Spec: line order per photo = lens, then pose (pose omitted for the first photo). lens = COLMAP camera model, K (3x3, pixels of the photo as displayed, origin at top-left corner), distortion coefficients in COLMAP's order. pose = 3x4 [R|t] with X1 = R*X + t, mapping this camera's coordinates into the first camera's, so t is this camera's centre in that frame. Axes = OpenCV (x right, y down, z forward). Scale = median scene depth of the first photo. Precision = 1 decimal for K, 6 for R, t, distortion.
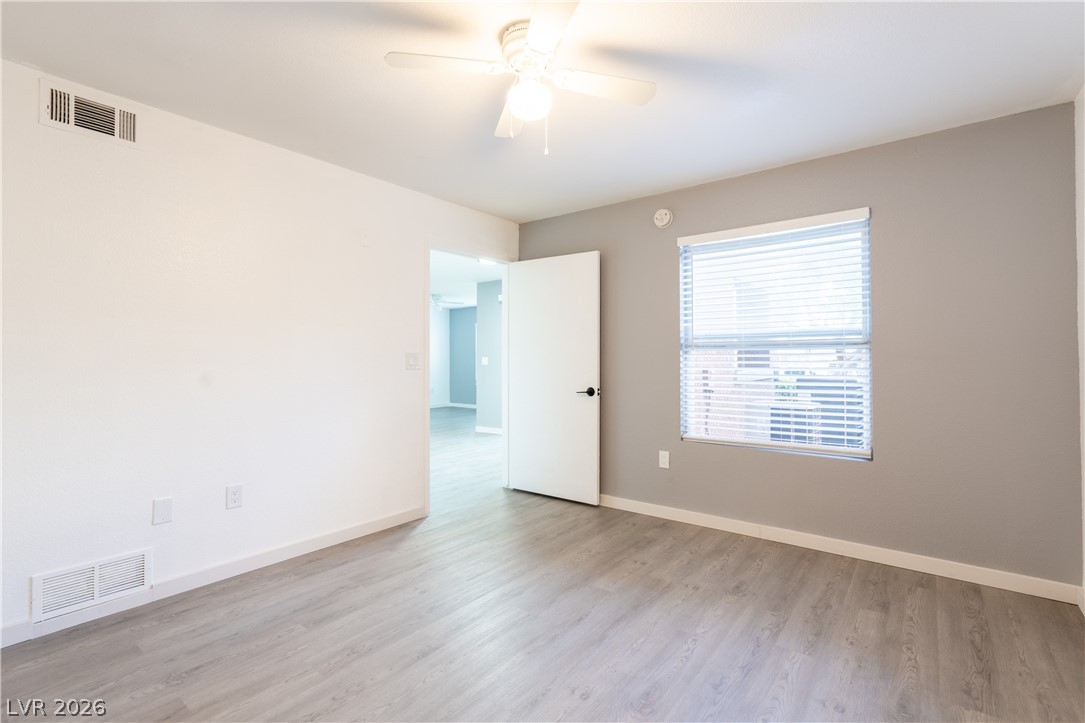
lens RADIAL K [[506.1, 0, 546.0], [0, 506.1, 337.8], [0, 0, 1]] dist [-0.010362, 0.006510]
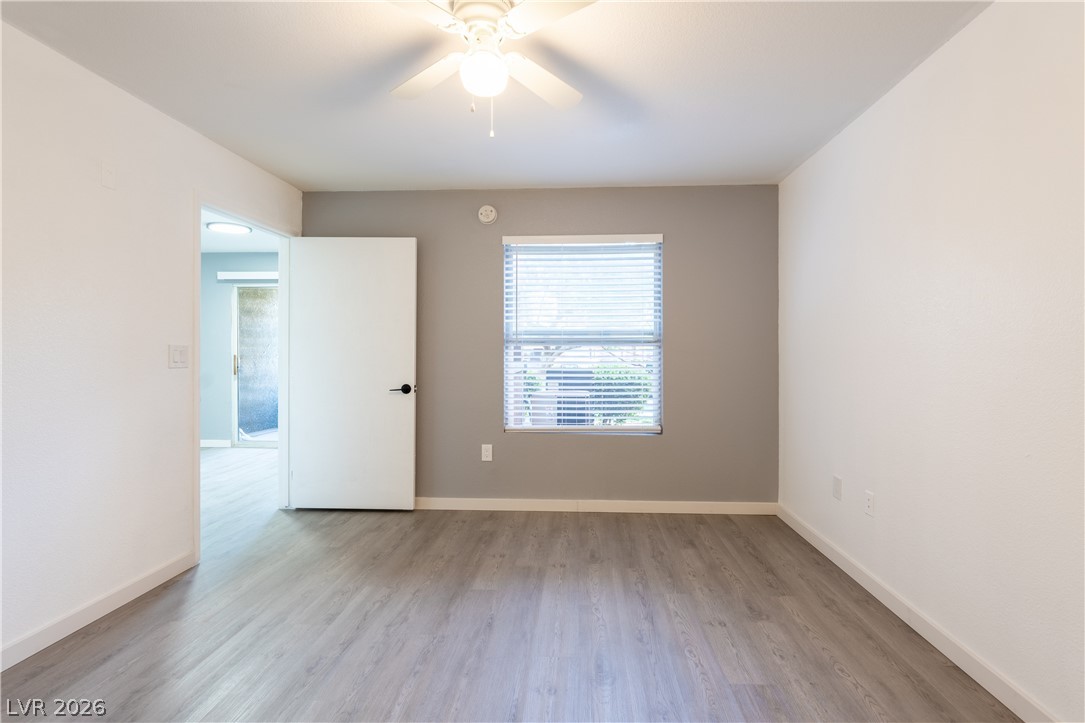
lens RADIAL K [[506.1, 0, 565.0], [0, 506.1, 338.6], [0, 0, 1]] dist [-0.010362, 0.006510]
pose [[0.814170, 0.017521, 0.580363, -0.268313], [-0.026504, 0.999624, 0.007003, 0.000030], [-0.580022, -0.021083, 0.814328, 0.097534]]
